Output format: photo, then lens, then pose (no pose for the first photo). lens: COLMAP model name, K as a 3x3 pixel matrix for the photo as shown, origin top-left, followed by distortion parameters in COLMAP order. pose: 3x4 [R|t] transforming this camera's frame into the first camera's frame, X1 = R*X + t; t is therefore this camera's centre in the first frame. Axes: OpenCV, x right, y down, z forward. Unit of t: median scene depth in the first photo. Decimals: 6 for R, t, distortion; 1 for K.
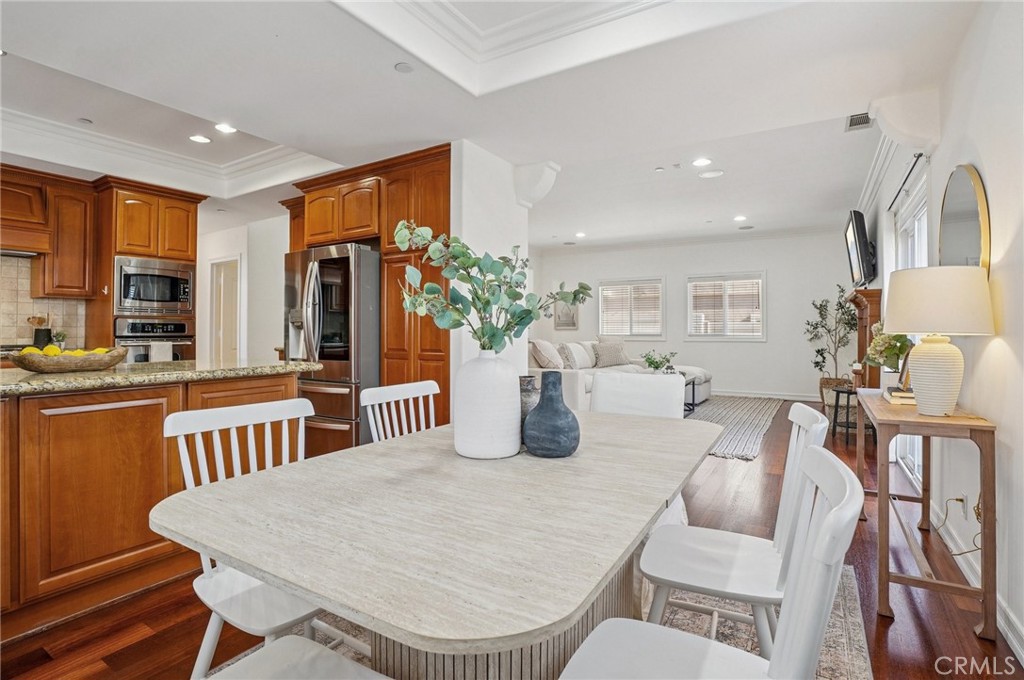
lens RADIAL K [[501.1, 0, 512.0], [0, 501.1, 340.0], [0, 0, 1]] dist [-0.076057, 0.023245]
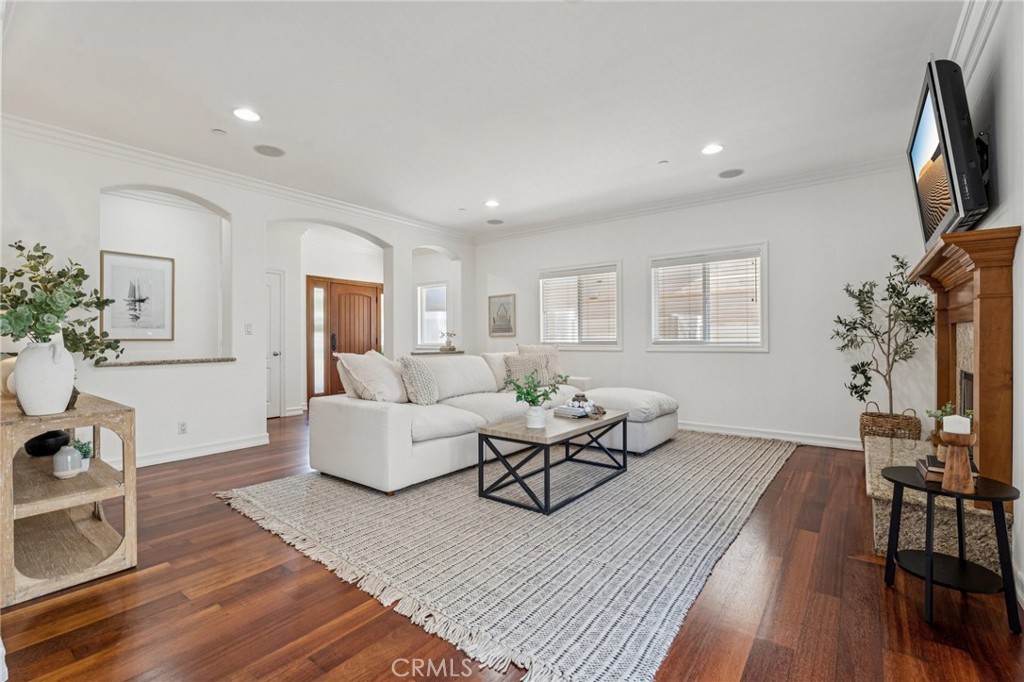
lens RADIAL K [[472.7, 0, 514.3], [0, 472.7, 344.6], [0, 0, 1]] dist [0.028810, -0.000011]
pose [[0.997306, -0.007020, -0.073019, 0.156653], [0.006539, 0.999955, -0.006823, -0.002731], [0.073063, 0.006327, 0.997307, 0.237167]]
